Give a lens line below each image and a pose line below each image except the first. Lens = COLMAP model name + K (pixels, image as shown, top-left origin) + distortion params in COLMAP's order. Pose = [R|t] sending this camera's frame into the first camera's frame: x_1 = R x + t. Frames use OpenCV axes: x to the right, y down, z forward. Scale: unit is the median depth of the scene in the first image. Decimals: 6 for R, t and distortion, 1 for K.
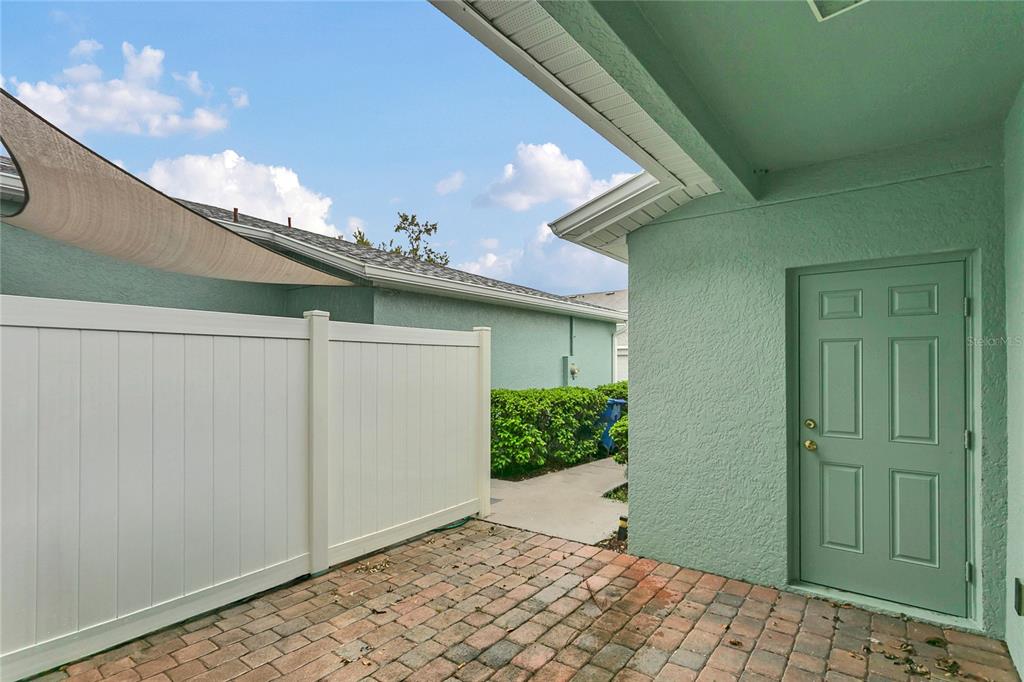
lens RADIAL K [[494.9, 0, 519.4], [0, 494.9, 332.3], [0, 0, 1]] dist [-0.003599, -0.000208]
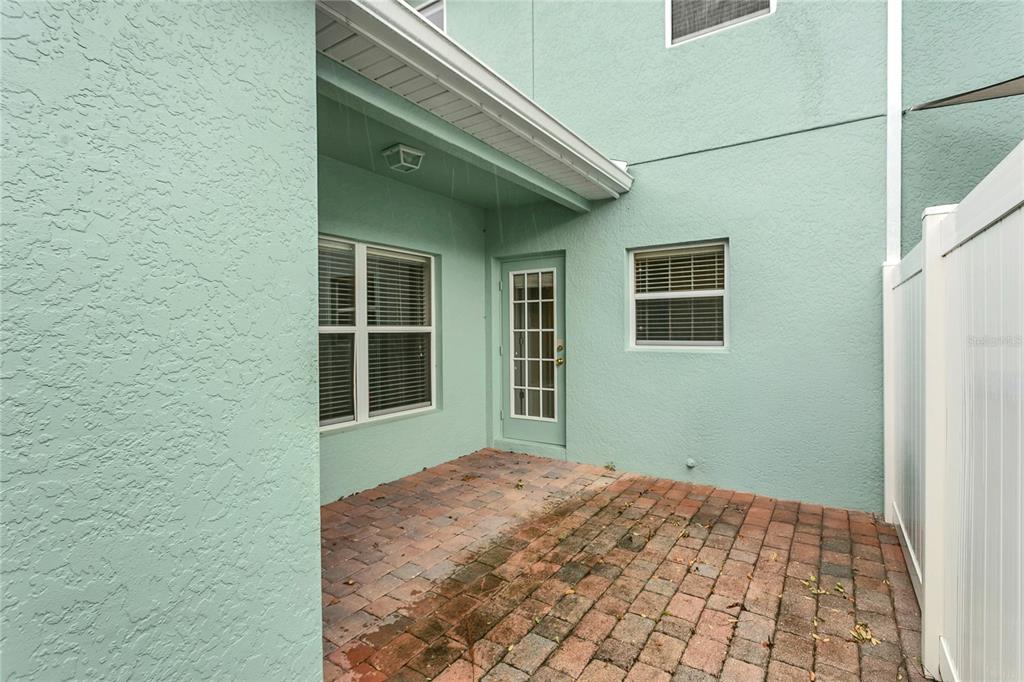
lens RADIAL K [[494.9, 0, 519.4], [0, 494.9, 332.3], [0, 0, 1]] dist [-0.003599, -0.000208]
pose [[-0.995991, 0.009212, -0.088973, 0.143521], [0.009474, 0.999952, -0.002520, 0.106656], [0.088946, -0.003353, -0.996031, 1.777020]]
